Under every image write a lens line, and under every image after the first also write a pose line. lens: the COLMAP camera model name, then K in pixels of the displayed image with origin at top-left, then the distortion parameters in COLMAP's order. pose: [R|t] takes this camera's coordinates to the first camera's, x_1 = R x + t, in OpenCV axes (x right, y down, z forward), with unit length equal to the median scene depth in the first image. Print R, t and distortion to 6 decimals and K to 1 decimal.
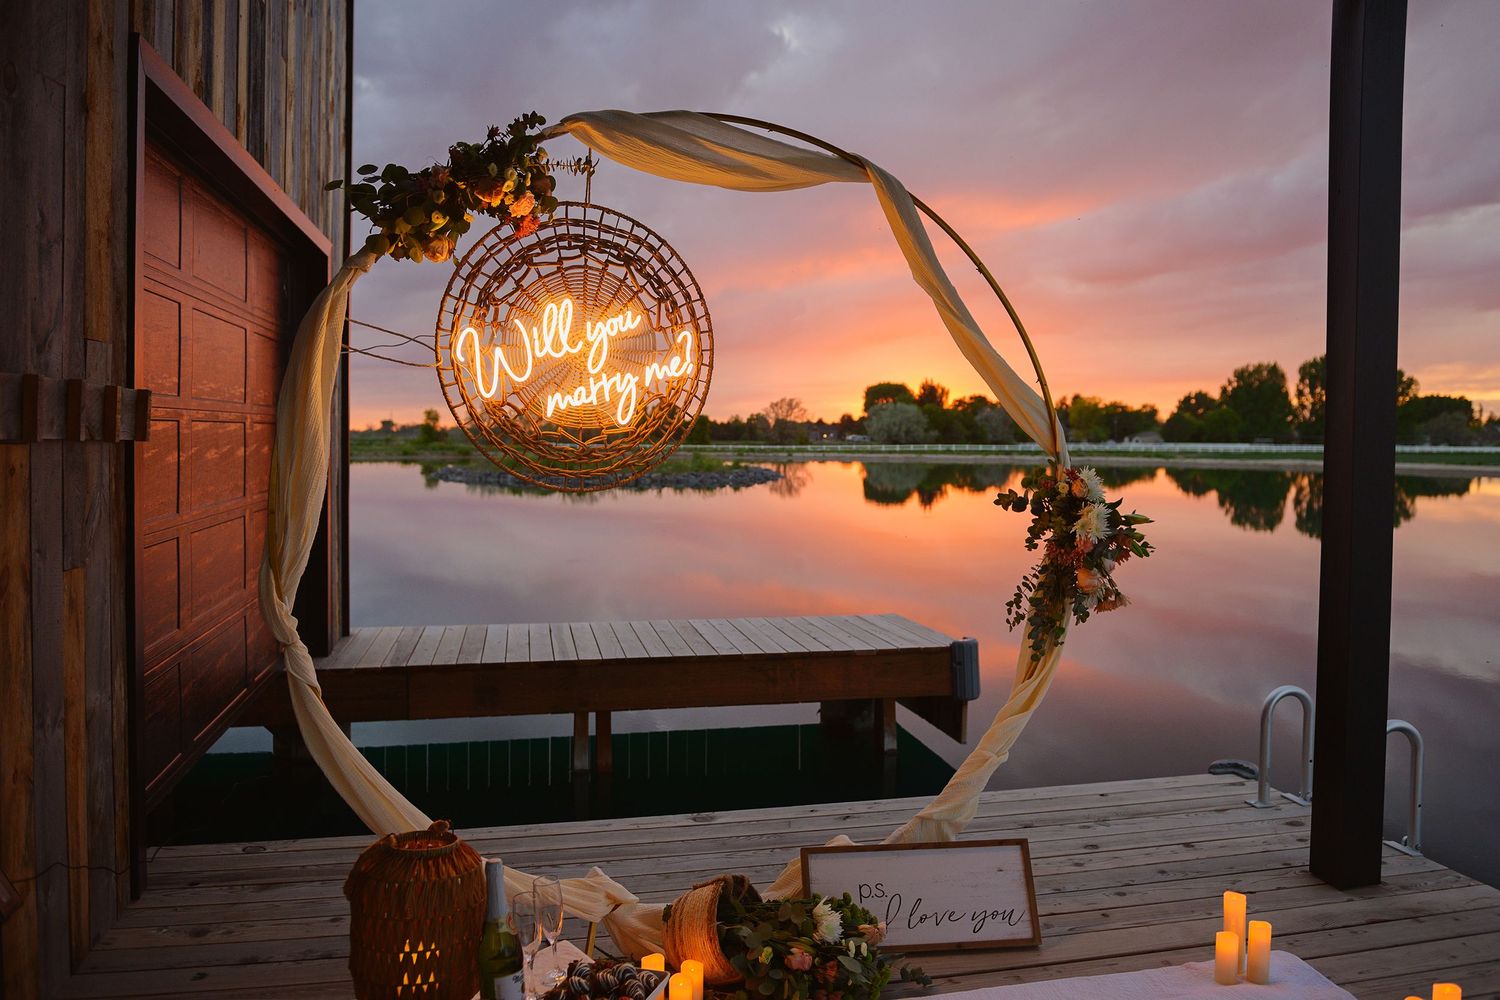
lens RADIAL K [[1183.6, 0, 768.8], [0, 1183.6, 485.3], [0, 0, 1]] dist [-0.044972, -0.005037]
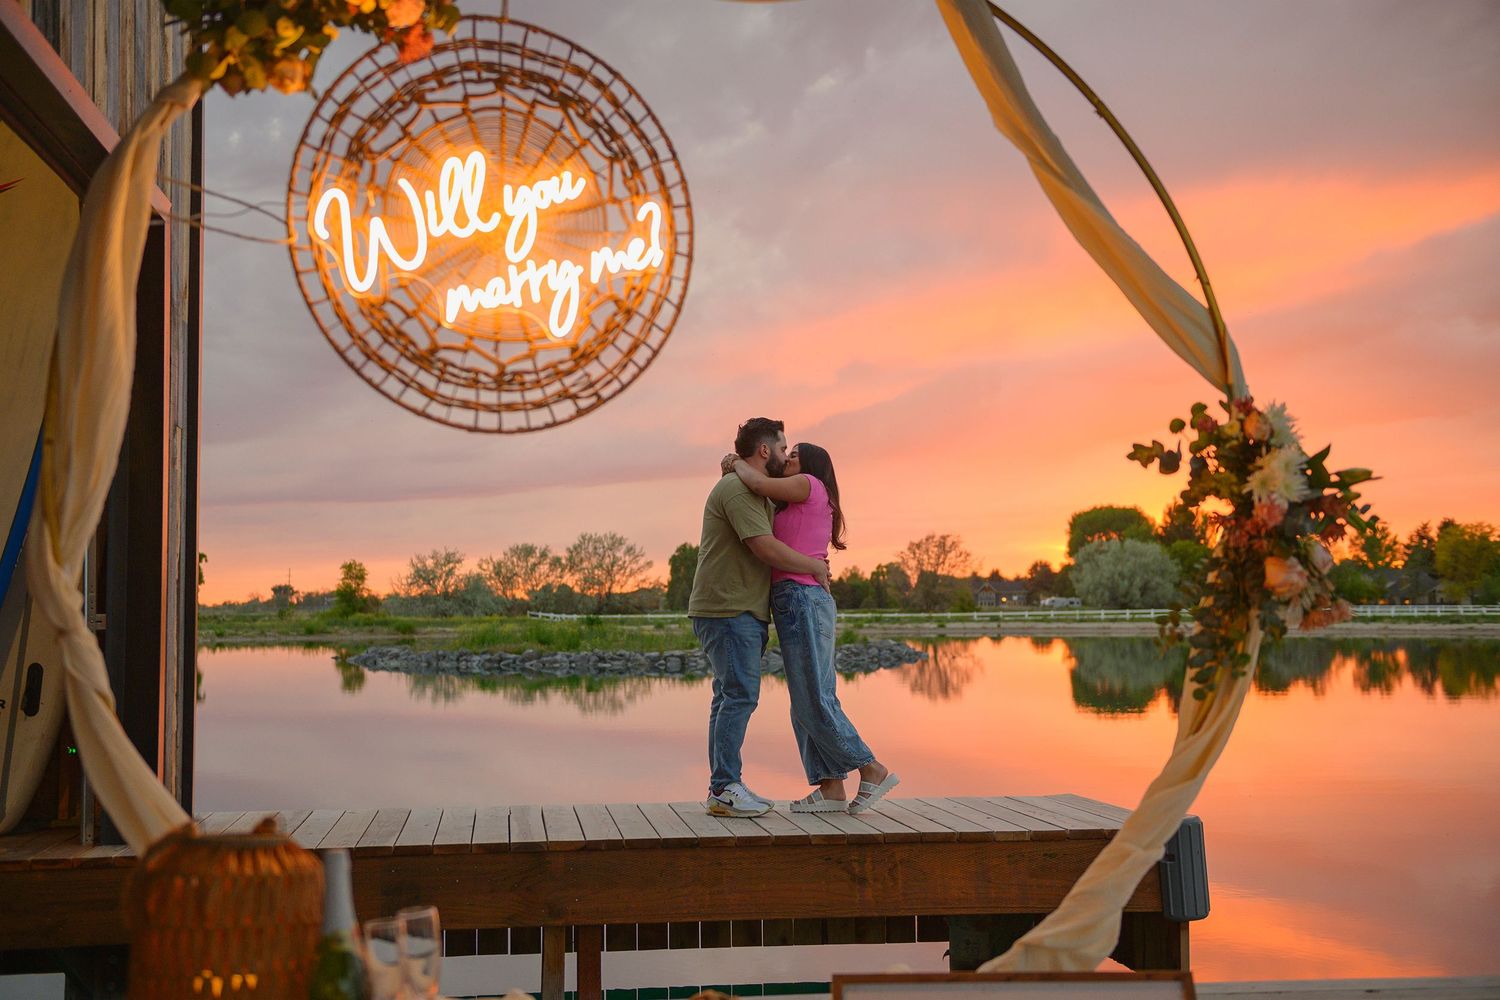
lens RADIAL K [[1979.4, 0, 713.3], [0, 1979.4, 512.8], [0, 0, 1]] dist [0.112912, 0.000000]
pose [[0.994763, -0.019288, -0.100371, 0.070665], [0.009877, 0.995576, -0.093435, 0.141695], [0.101729, 0.091954, 0.990553, -0.109528]]
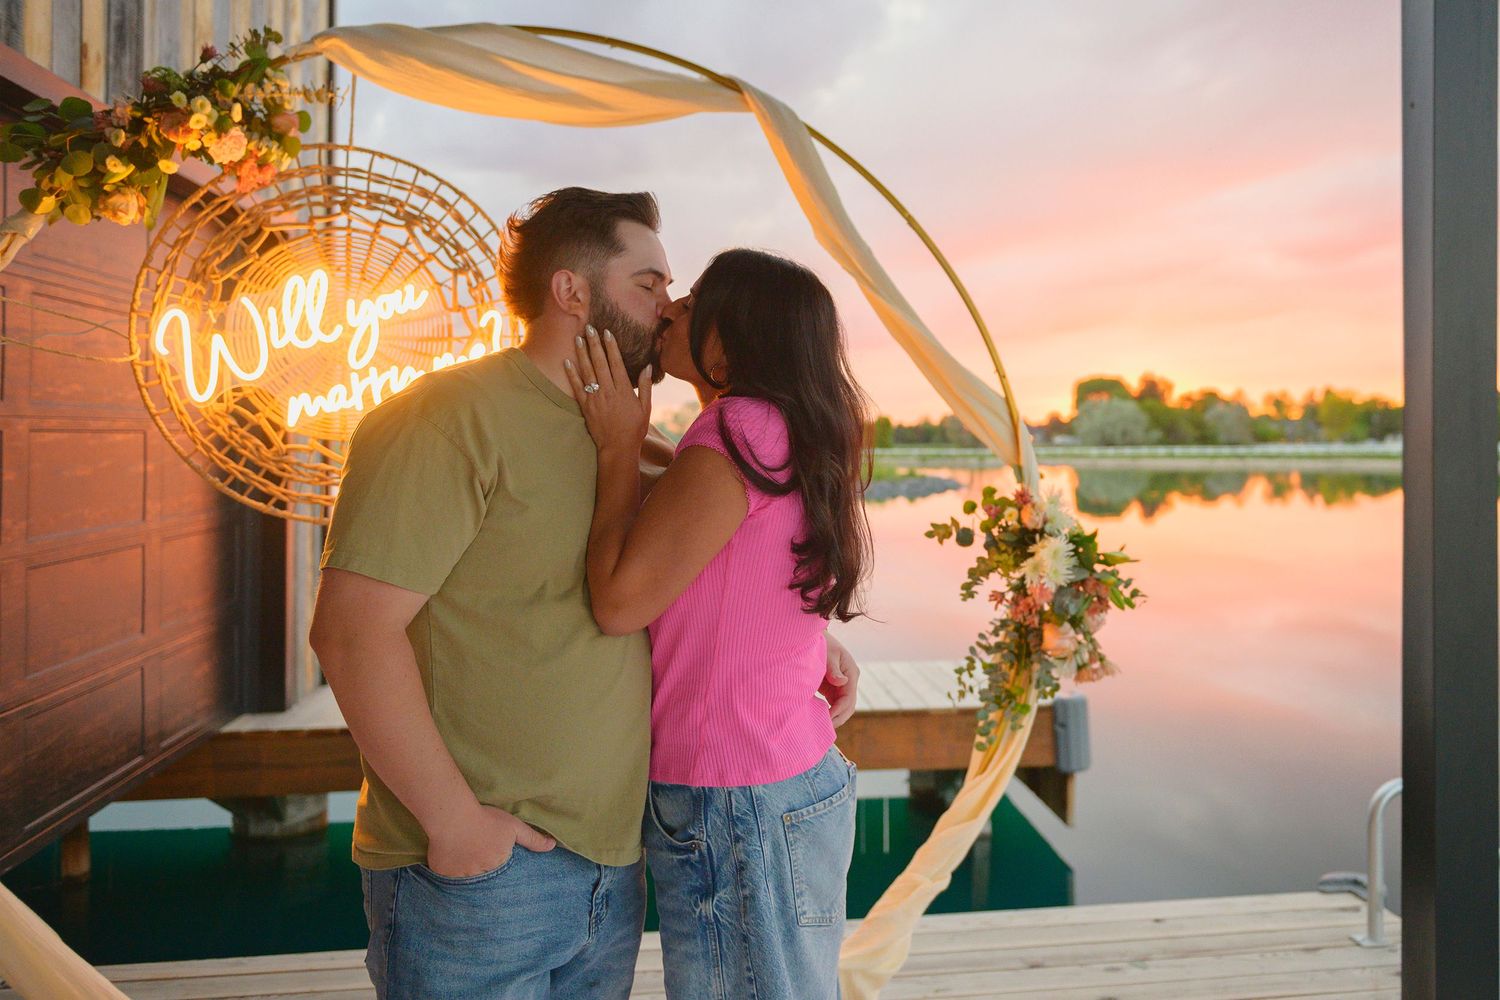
lens RADIAL K [[1357.5, 0, 872.4], [0, 1357.5, 434.3], [0, 0, 1]] dist [0.003412, -0.006025]
pose [[0.996947, -0.007351, -0.077728, 0.217648], [0.003868, 0.998985, -0.044867, -0.010173], [0.077979, 0.044429, 0.995965, 0.138951]]
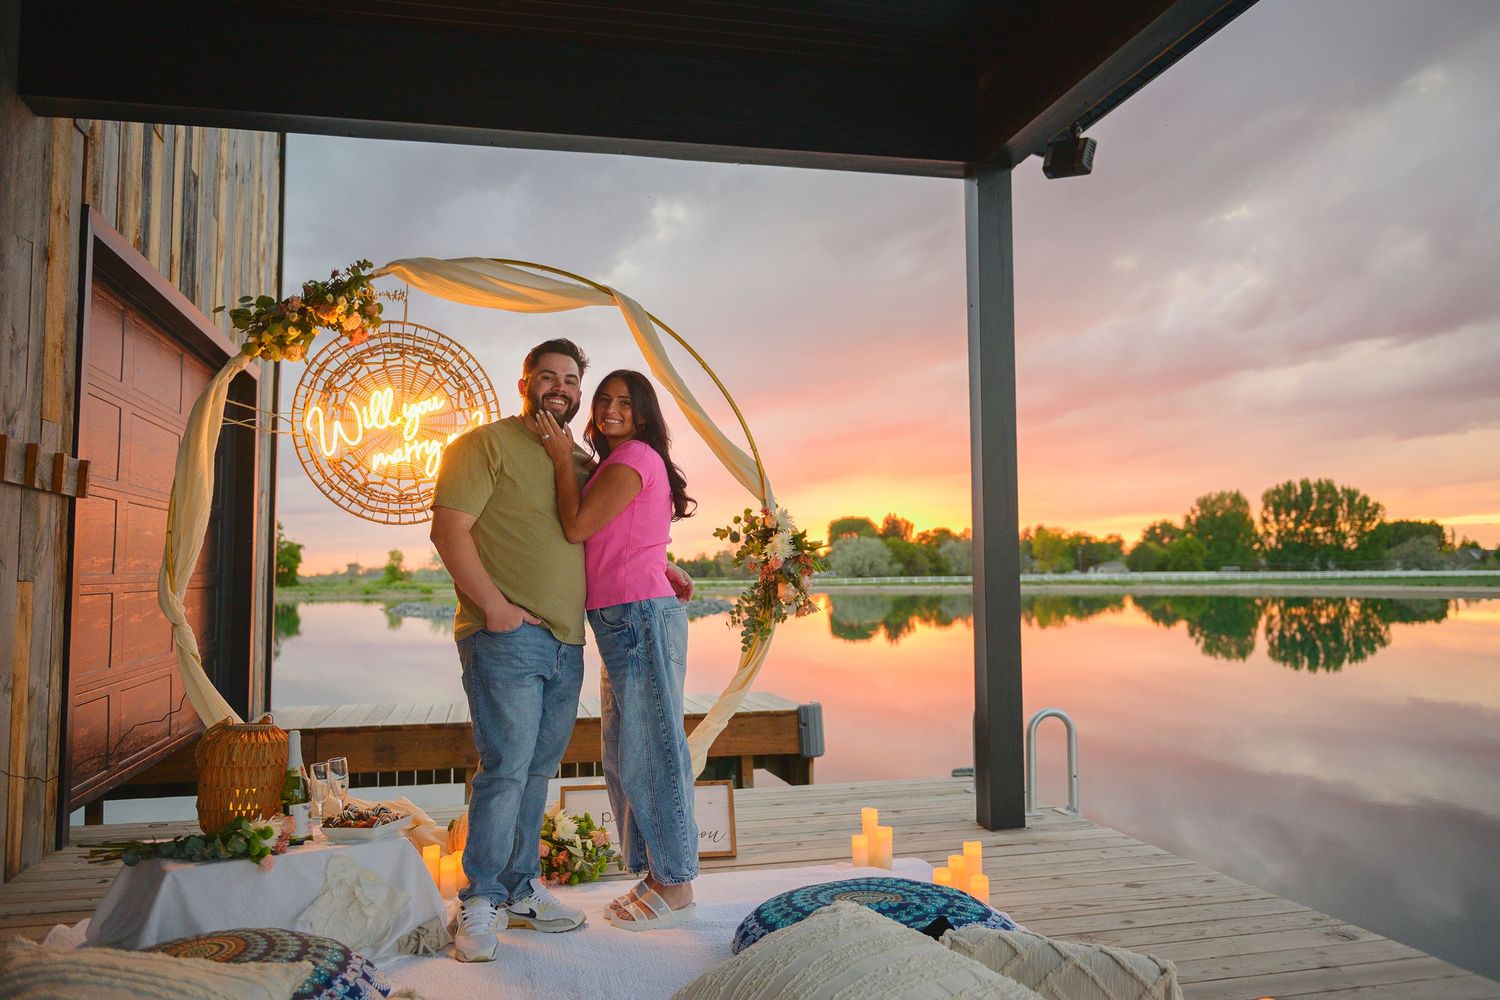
lens RADIAL K [[1201.0, 0, 756.9], [0, 1201.0, 499.5], [0, 0, 1]] dist [-0.009267, 0.004225]
pose [[0.999847, -0.015340, 0.008359, 0.223270], [0.016146, 0.994146, -0.106830, 0.118936], [-0.006671, 0.106949, 0.994242, -0.368246]]
